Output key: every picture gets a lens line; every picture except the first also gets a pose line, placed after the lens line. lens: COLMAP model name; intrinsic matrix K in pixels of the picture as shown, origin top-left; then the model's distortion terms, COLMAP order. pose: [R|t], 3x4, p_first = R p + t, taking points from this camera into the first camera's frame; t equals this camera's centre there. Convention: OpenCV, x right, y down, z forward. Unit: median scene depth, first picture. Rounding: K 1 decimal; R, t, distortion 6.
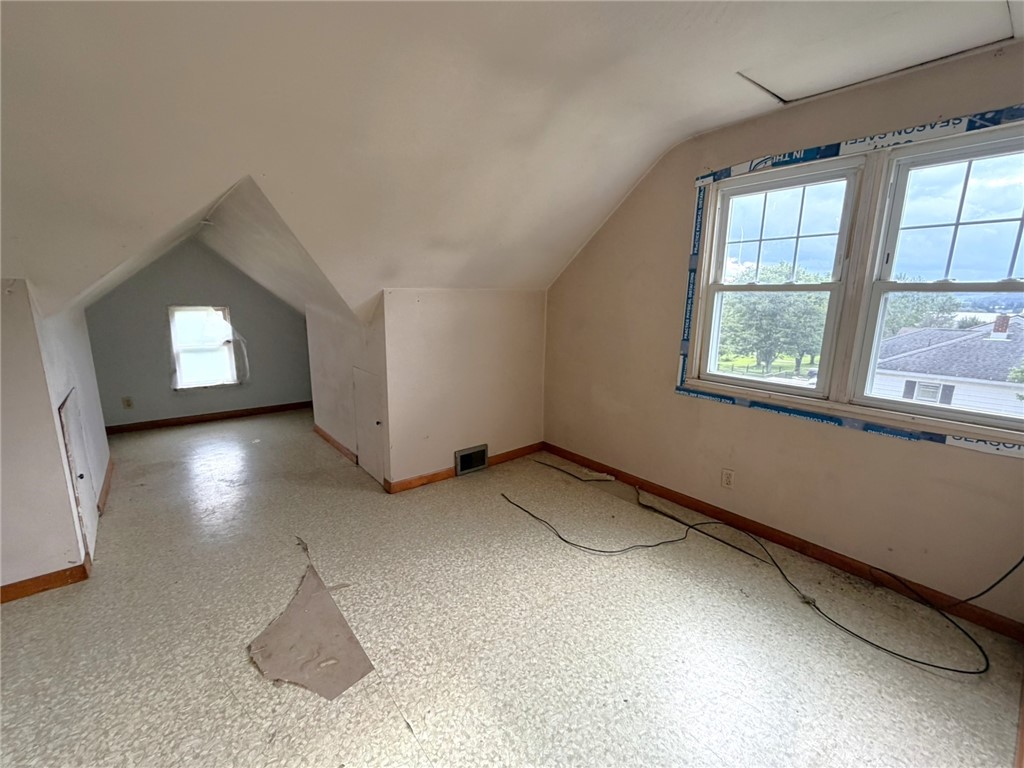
lens RADIAL K [[443.1, 0, 511.0], [0, 443.1, 382.7], [0, 0, 1]] dist [0.004521, -0.001520]
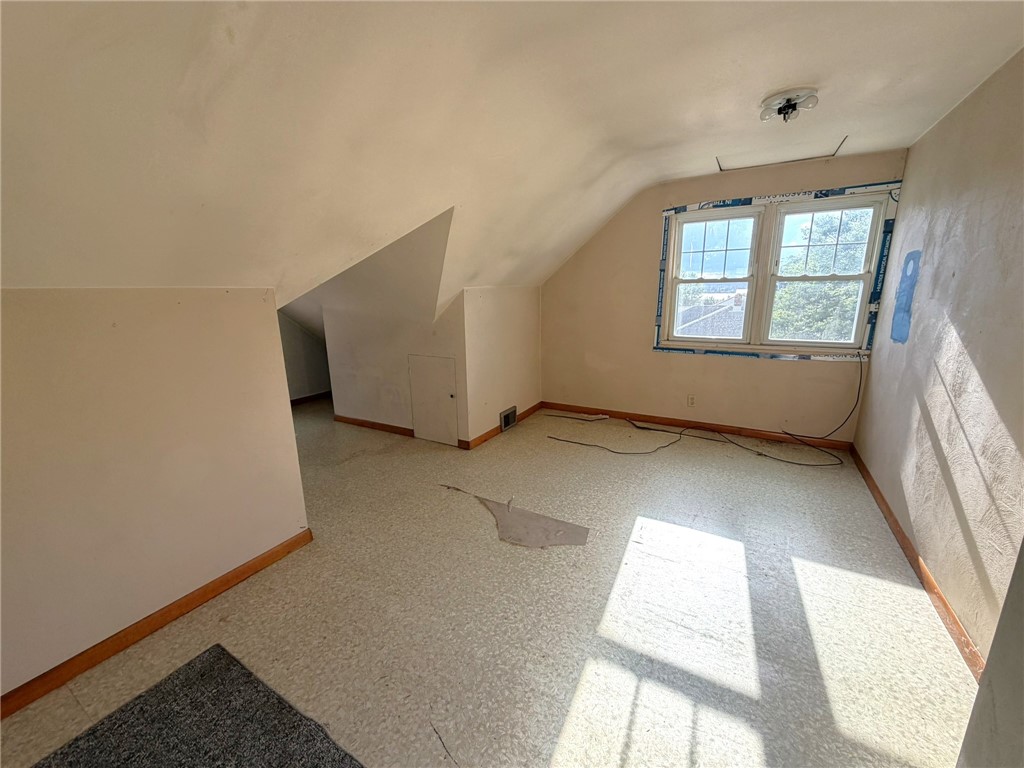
lens RADIAL K [[407.5, 0, 513.2], [0, 407.5, 384.3], [0, 0, 1]] dist [-0.003997, 0.000888]
pose [[0.934290, -0.109802, 0.339184, -0.607002], [0.098427, 0.993856, 0.050616, 0.018873], [-0.342657, -0.013905, 0.939358, -0.161666]]
